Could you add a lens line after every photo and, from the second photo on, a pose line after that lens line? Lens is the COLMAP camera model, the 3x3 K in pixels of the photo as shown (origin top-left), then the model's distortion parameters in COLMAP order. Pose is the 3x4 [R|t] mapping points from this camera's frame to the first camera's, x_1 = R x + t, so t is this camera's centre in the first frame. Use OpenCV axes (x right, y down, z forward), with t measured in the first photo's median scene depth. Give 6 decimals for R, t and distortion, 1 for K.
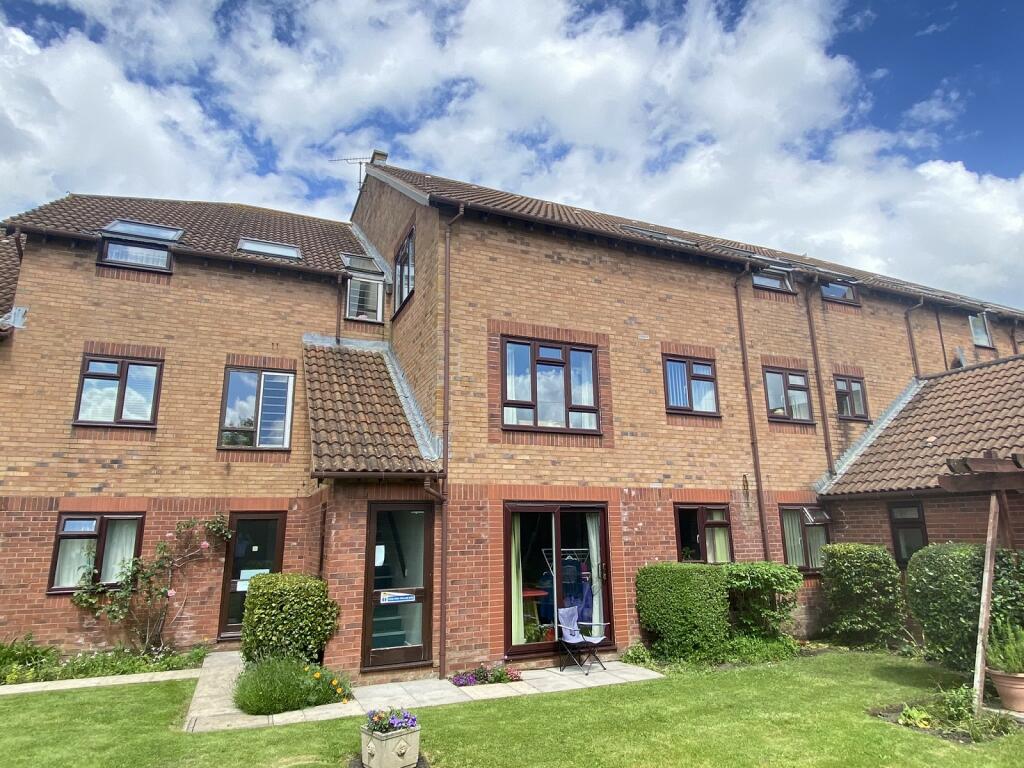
lens RADIAL K [[599.8, 0, 513.0], [0, 599.8, 385.2], [0, 0, 1]] dist [-0.008925, -0.025878]
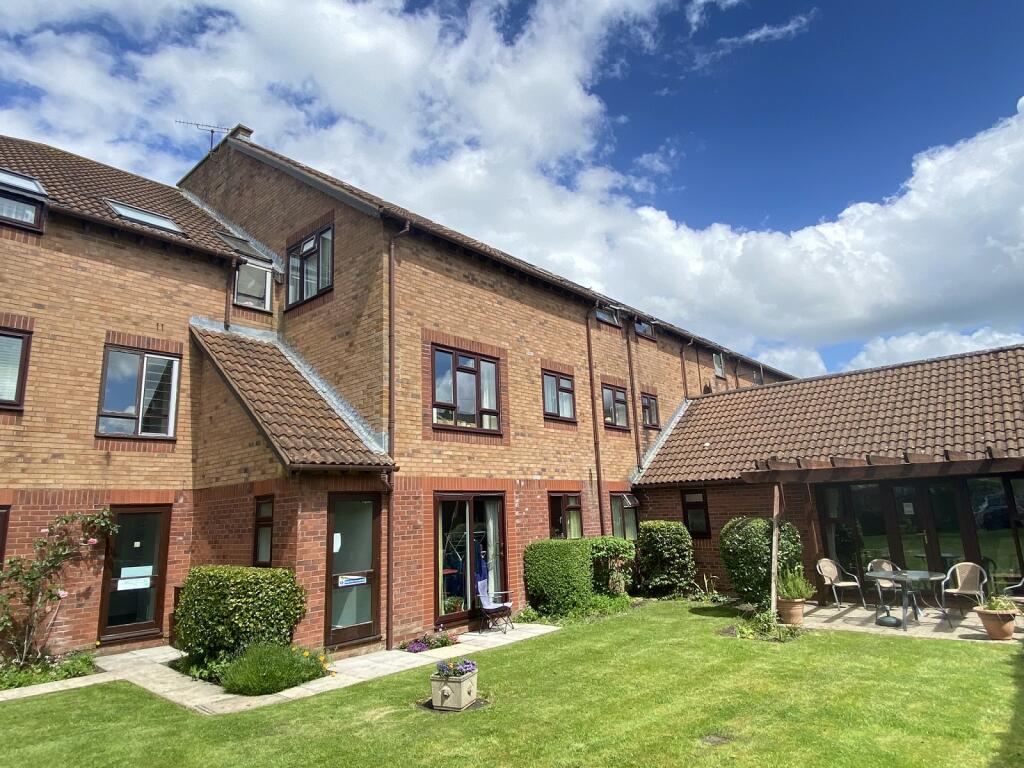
lens RADIAL K [[599.8, 0, 522.6], [0, 599.8, 386.7], [0, 0, 1]] dist [-0.008925, -0.025878]
pose [[0.906539, 0.063643, 0.417296, -0.299416], [-0.071238, 0.997456, 0.002632, -0.016612], [-0.416067, -0.032113, 0.908767, -0.083091]]
